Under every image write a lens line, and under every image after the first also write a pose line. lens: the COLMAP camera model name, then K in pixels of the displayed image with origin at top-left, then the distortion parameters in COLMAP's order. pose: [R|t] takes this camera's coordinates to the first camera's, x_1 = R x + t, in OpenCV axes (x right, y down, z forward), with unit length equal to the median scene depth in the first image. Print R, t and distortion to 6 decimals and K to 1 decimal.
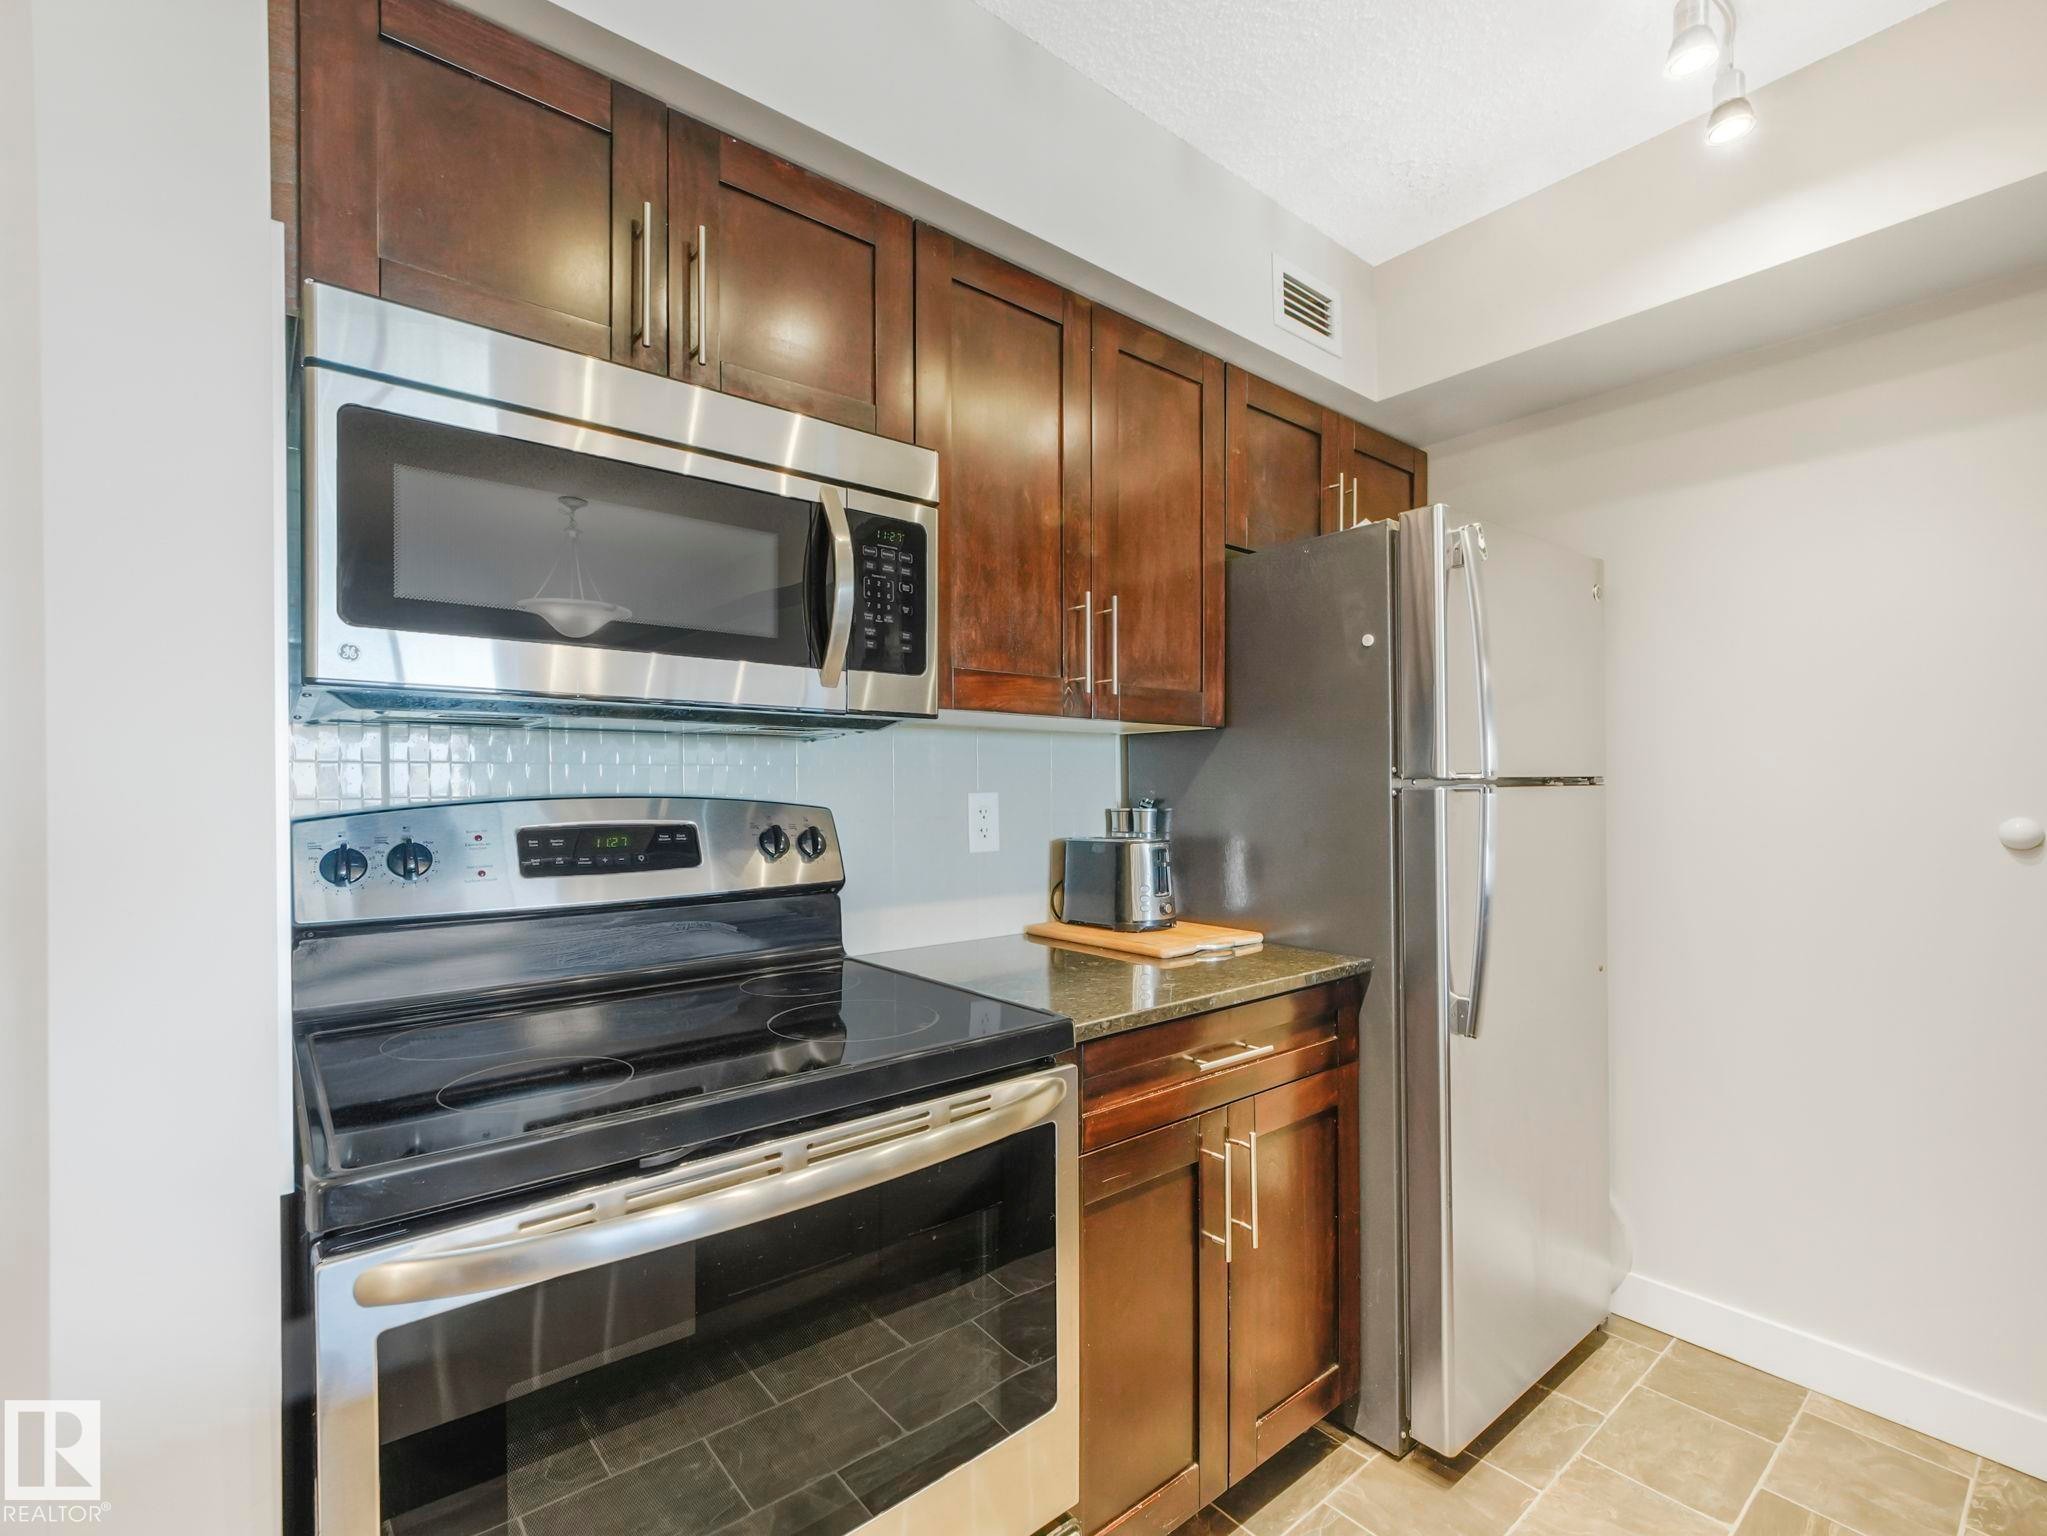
lens RADIAL K [[949.0, 0, 1026.0], [0, 949.0, 788.3], [0, 0, 1]] dist [0.009648, -0.000467]
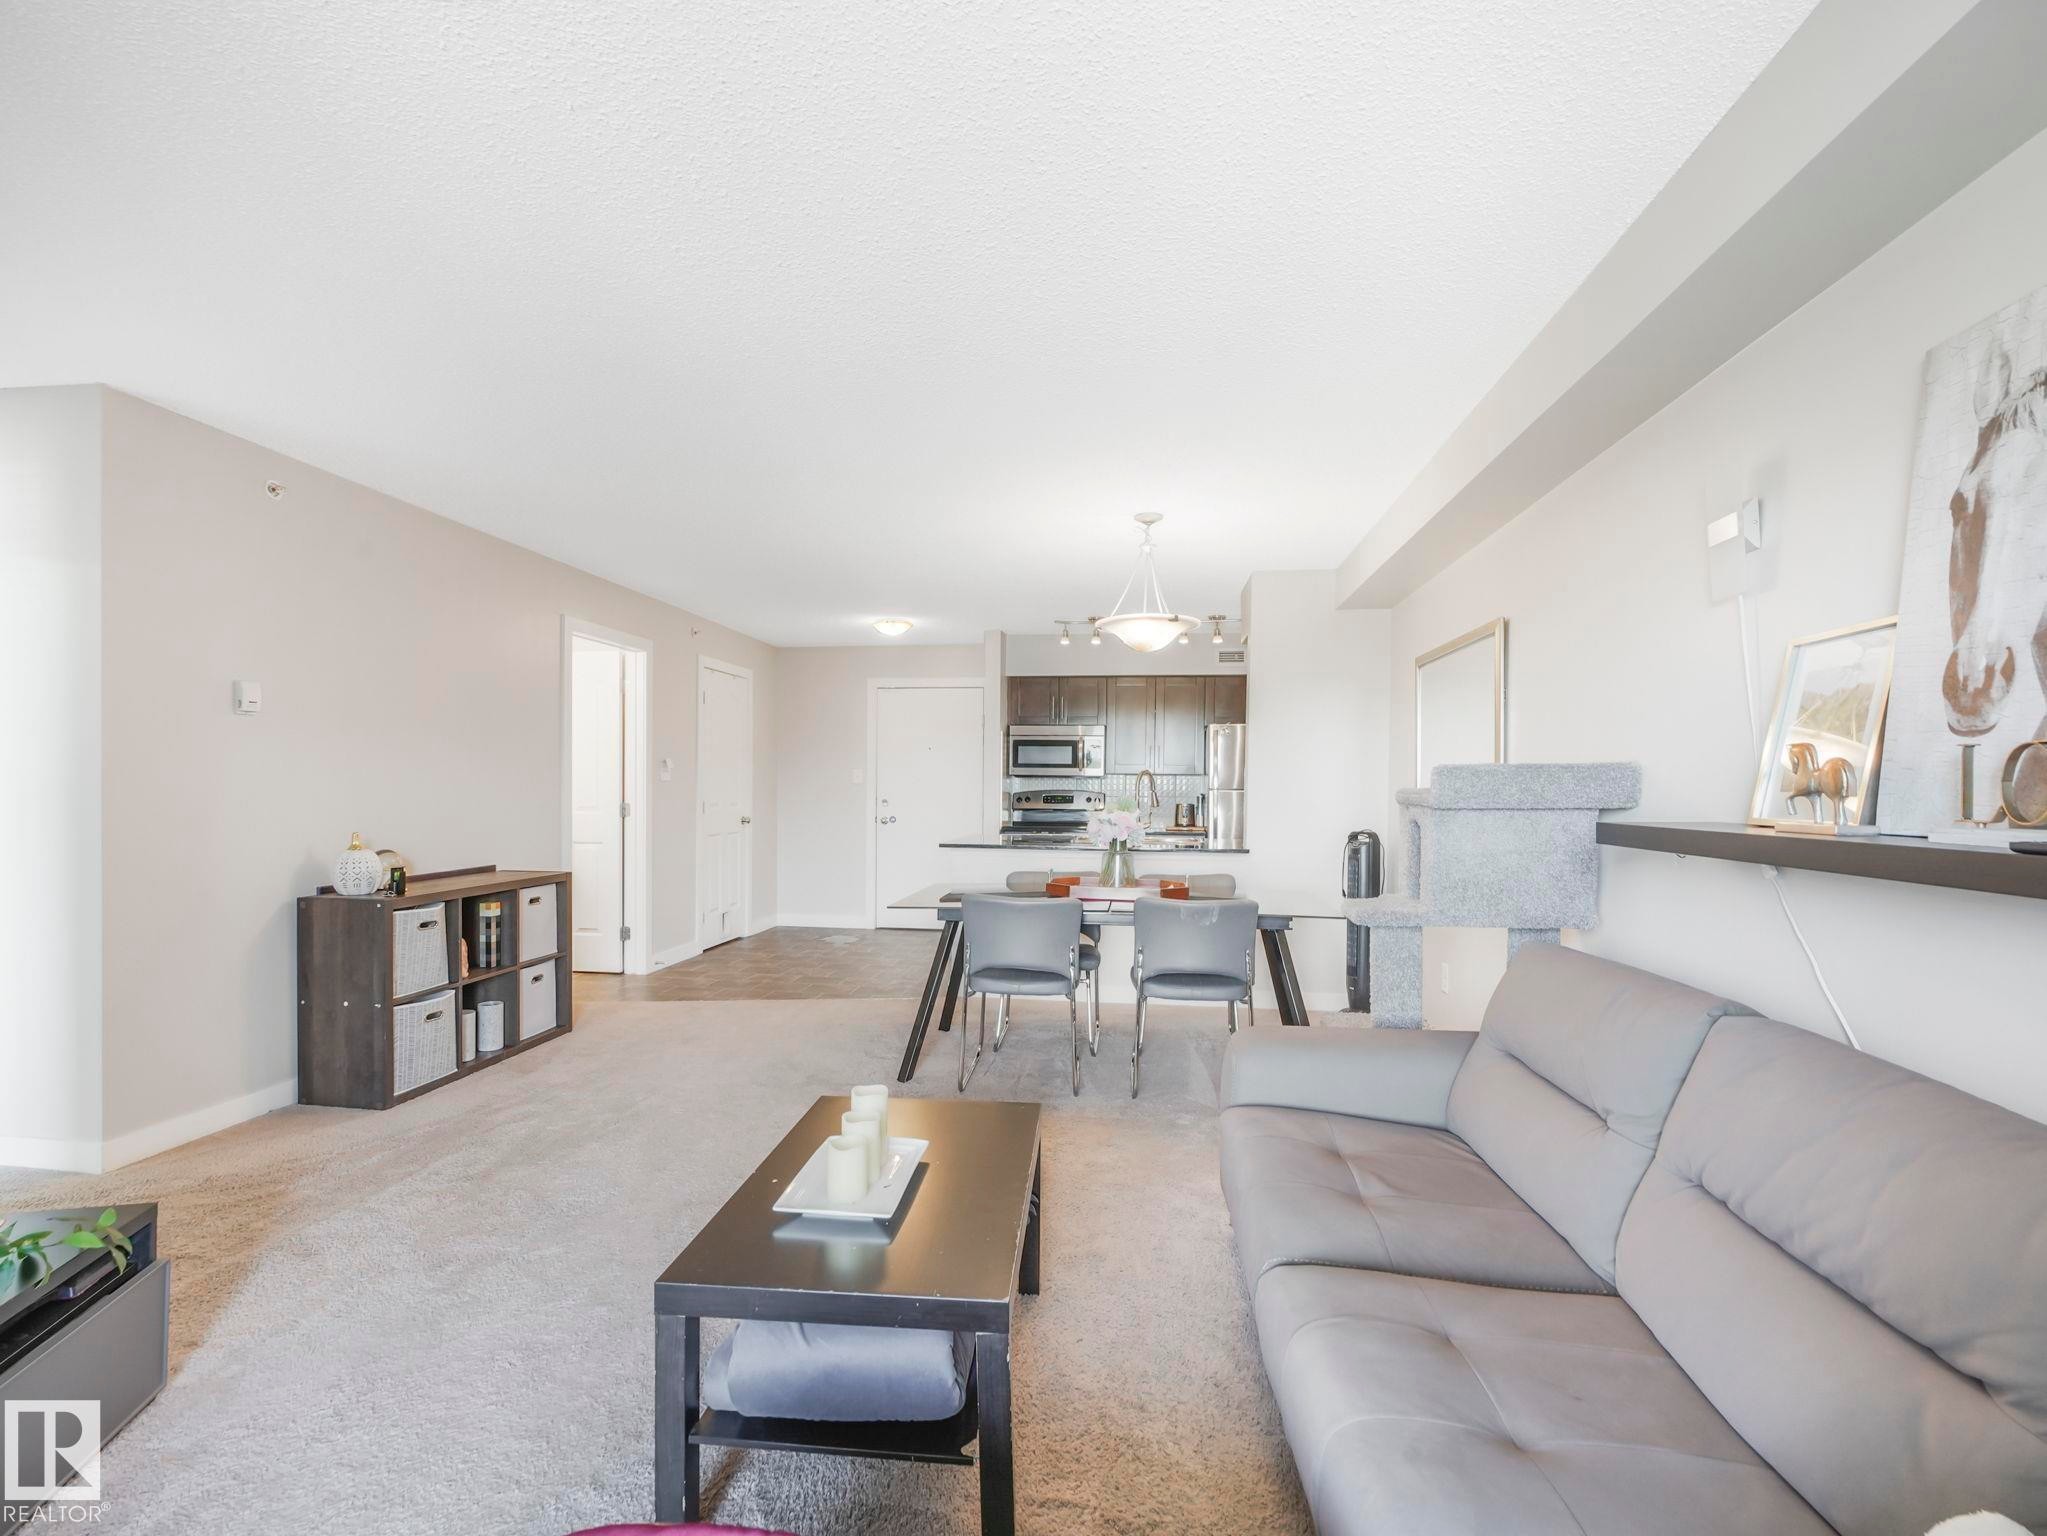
lens RADIAL K [[949.0, 0, 1026.1], [0, 949.0, 779.8], [0, 0, 1]] dist [0.009648, -0.000467]
pose [[0.683459, 0.002760, -0.729983, 3.088229], [-0.016626, 0.999792, -0.011787, 0.013418], [0.729799, 0.020193, 0.683363, -2.597433]]
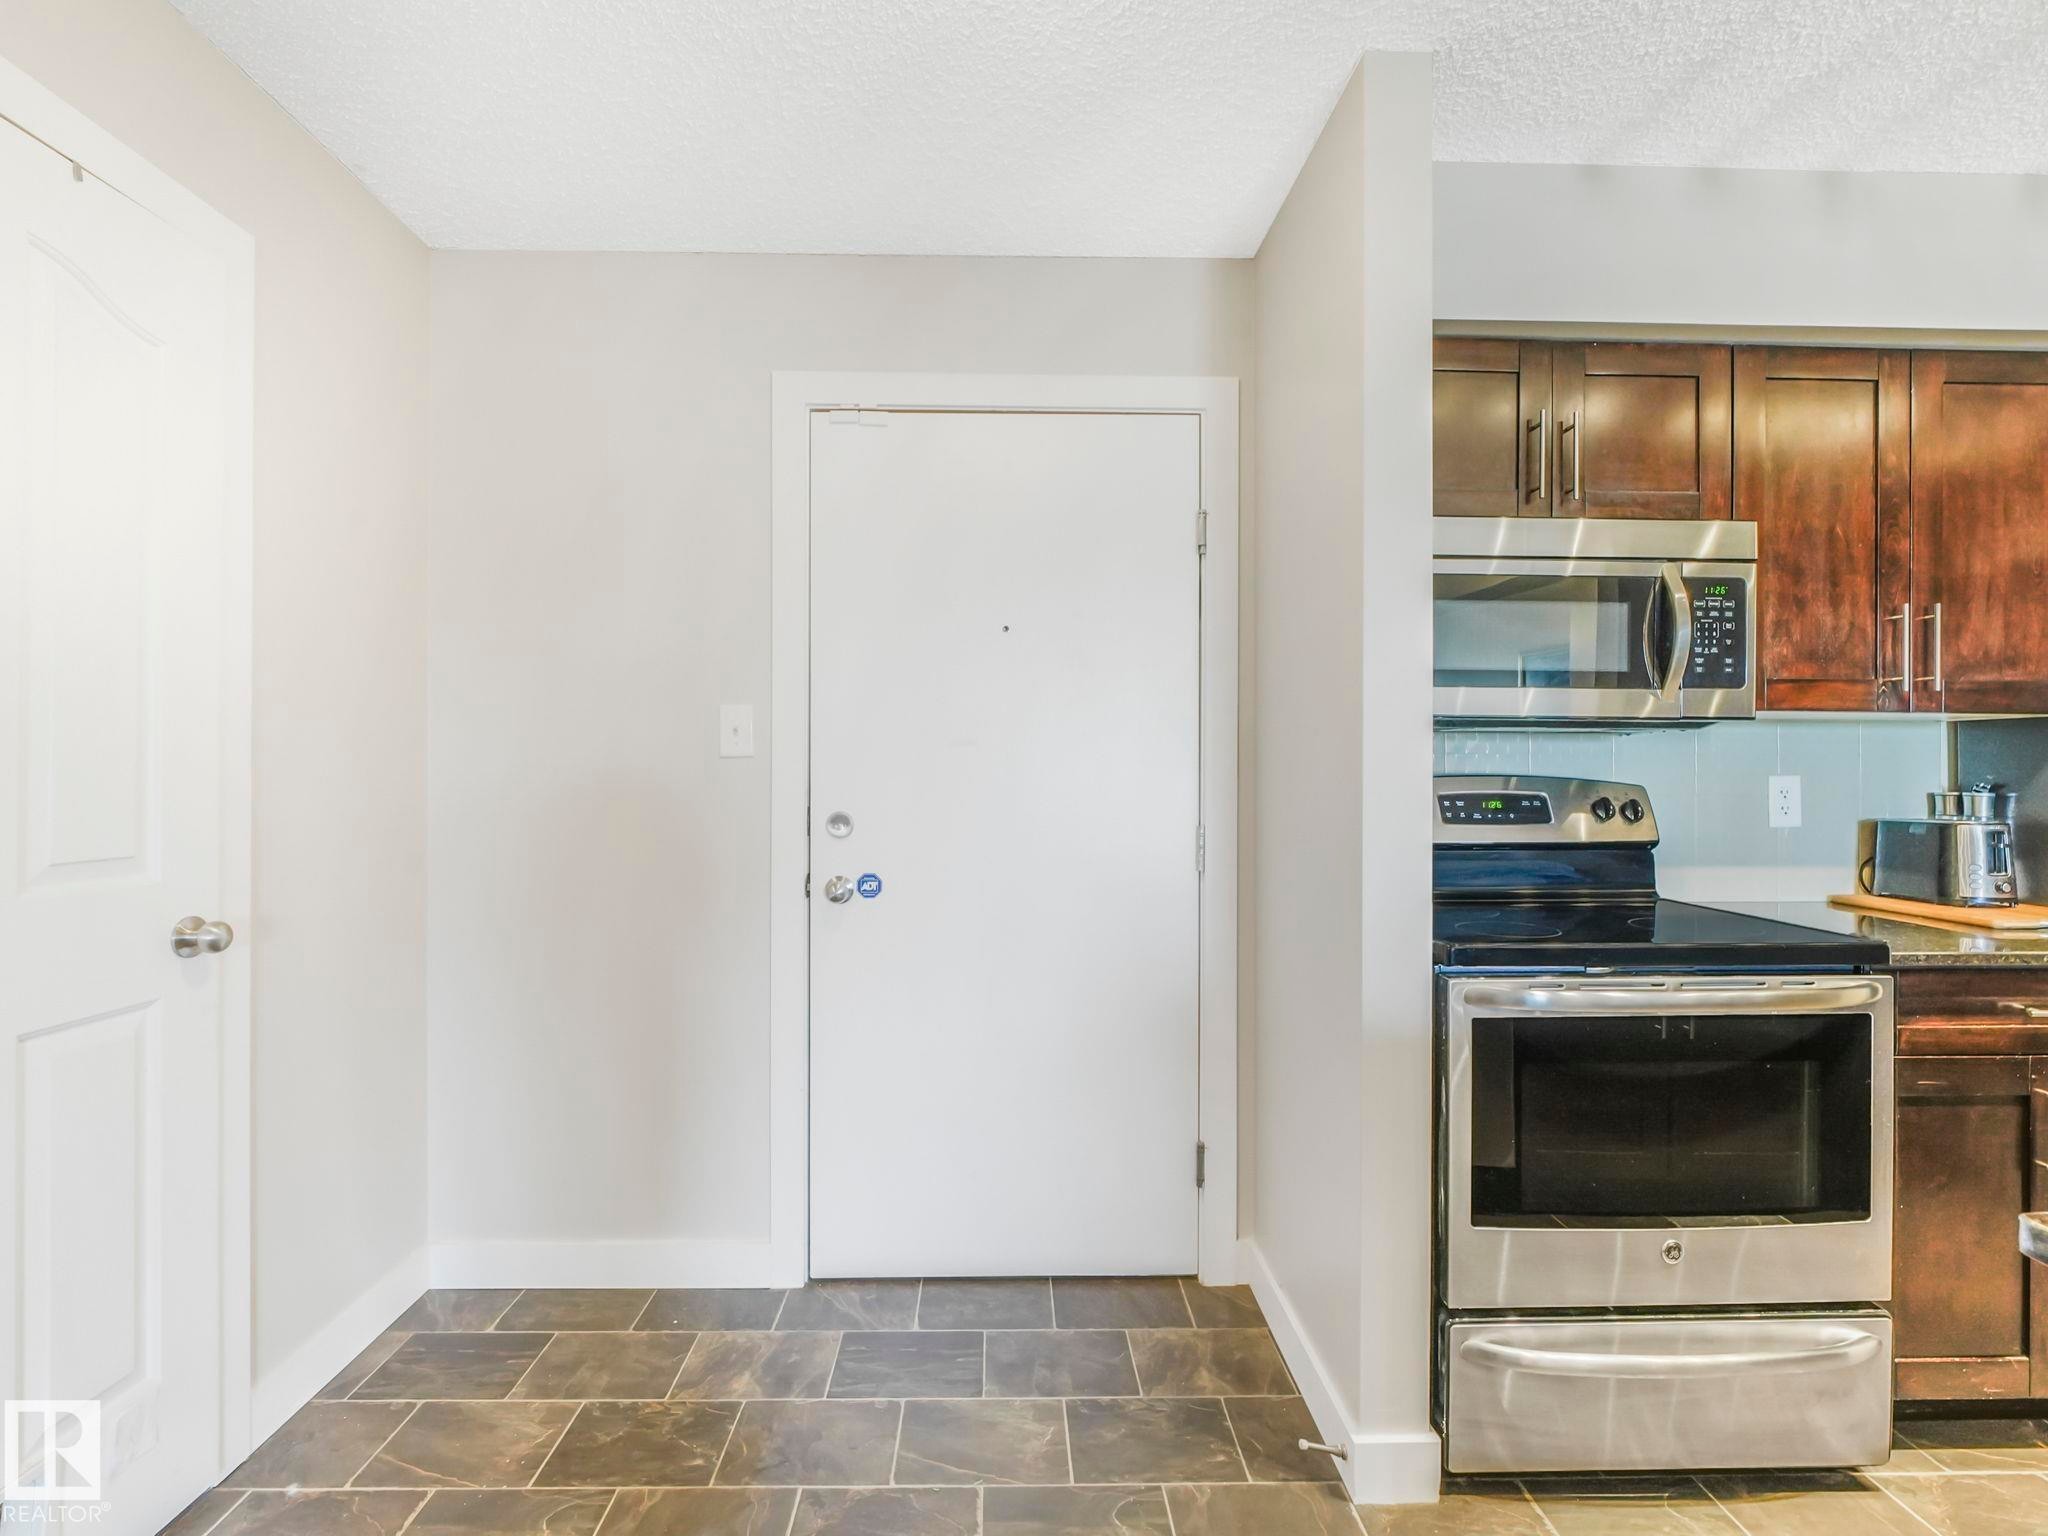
lens RADIAL K [[989.8, 0, 1018.2], [0, 989.8, 764.3], [0, 0, 1]] dist [-0.005643, 0.002138]
pose [[0.785644, 0.005736, -0.618652, -0.042537], [-0.007307, 0.999973, -0.000008, -0.002993], [0.618635, 0.004526, 0.785665, -0.650320]]
